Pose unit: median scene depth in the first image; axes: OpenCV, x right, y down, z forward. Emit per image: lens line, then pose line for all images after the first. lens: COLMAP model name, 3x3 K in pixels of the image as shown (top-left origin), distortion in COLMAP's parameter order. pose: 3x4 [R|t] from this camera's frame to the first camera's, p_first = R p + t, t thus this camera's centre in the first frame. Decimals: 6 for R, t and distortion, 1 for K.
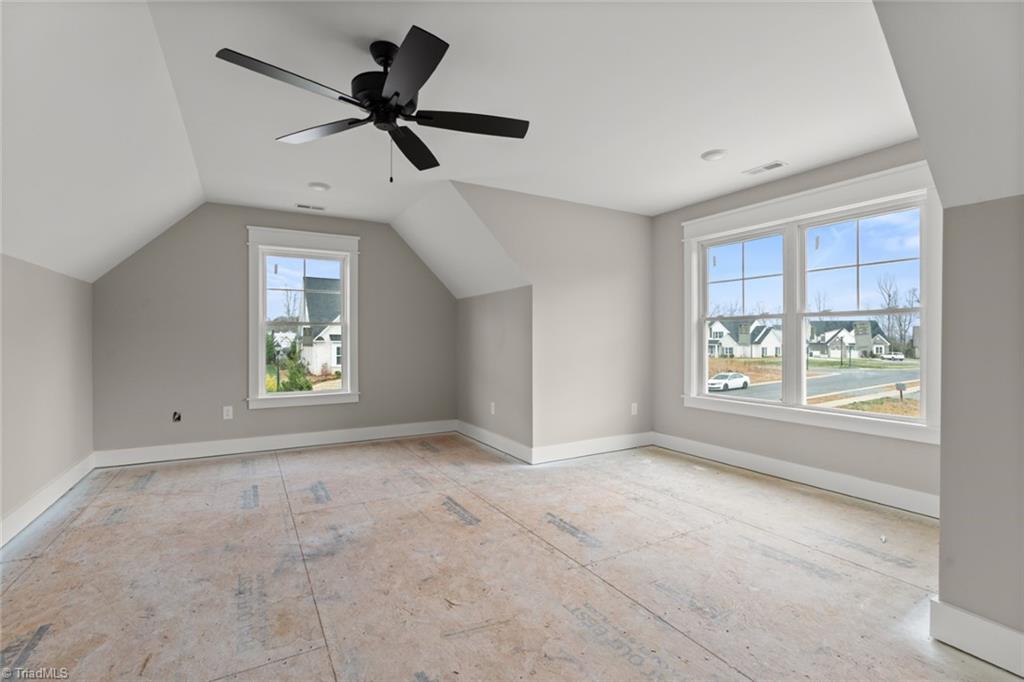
lens RADIAL K [[463.5, 0, 513.0], [0, 463.5, 339.0], [0, 0, 1]] dist [-0.022363, 0.005389]
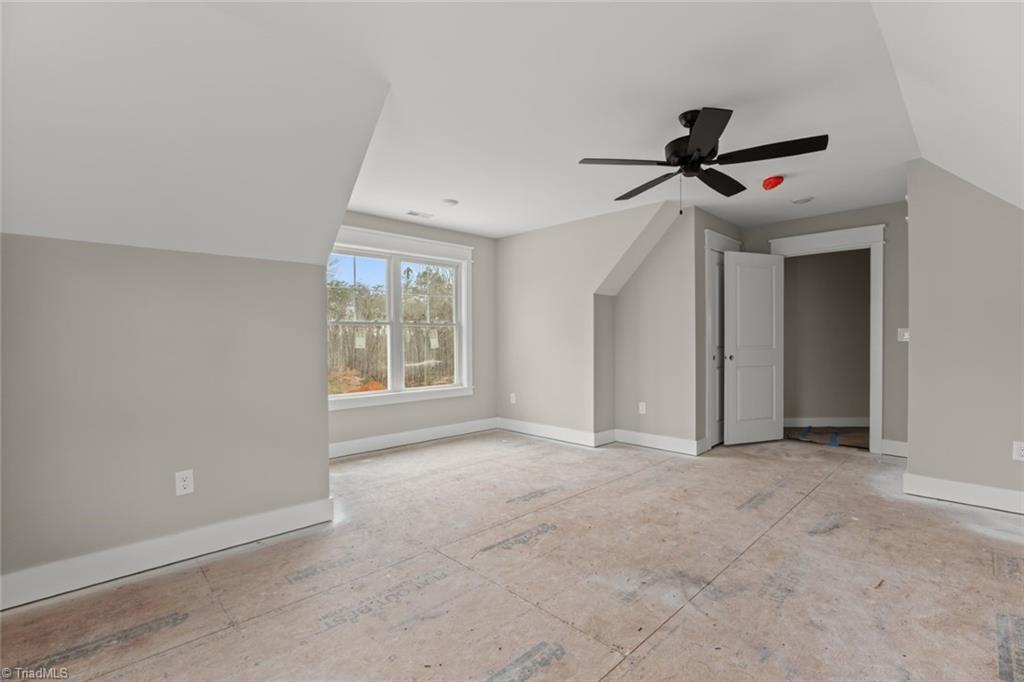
lens RADIAL K [[463.5, 0, 504.2], [0, 463.5, 341.3], [0, 0, 1]] dist [-0.022363, 0.005389]
pose [[-0.238509, 0.000562, 0.971140, -1.090223], [0.004539, 0.999990, 0.000536, -0.001125], [-0.971130, 0.004536, -0.238509, 1.411828]]
